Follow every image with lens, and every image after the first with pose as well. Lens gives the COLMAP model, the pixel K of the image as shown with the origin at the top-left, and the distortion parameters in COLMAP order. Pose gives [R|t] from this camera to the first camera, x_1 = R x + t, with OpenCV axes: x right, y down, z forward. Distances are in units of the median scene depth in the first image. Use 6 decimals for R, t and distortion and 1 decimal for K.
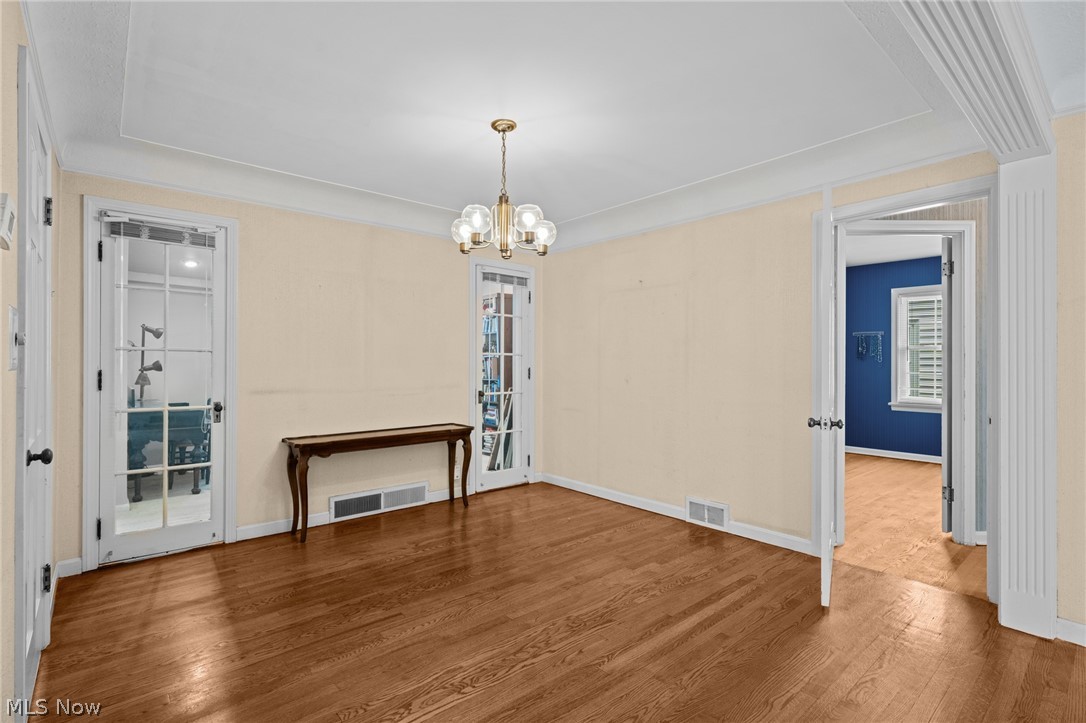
lens RADIAL K [[511.8, 0, 542.9], [0, 511.8, 362.5], [0, 0, 1]] dist [-0.001093, -0.000457]
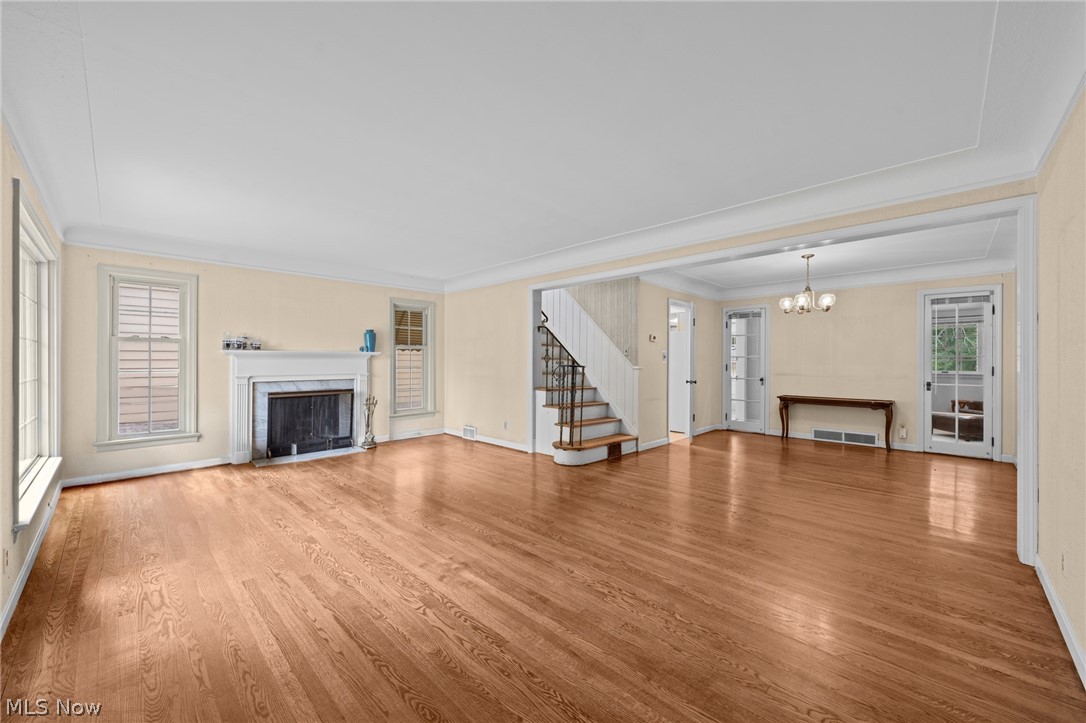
lens RADIAL K [[418.2, 0, 546.1], [0, 418.2, 359.4], [0, 0, 1]] dist [-0.001011, -0.000498]
pose [[0.088507, -0.006906, -0.996052, 1.488184], [-0.004251, 0.999964, -0.007311, 0.008580], [0.996066, 0.004882, 0.088474, -0.280425]]
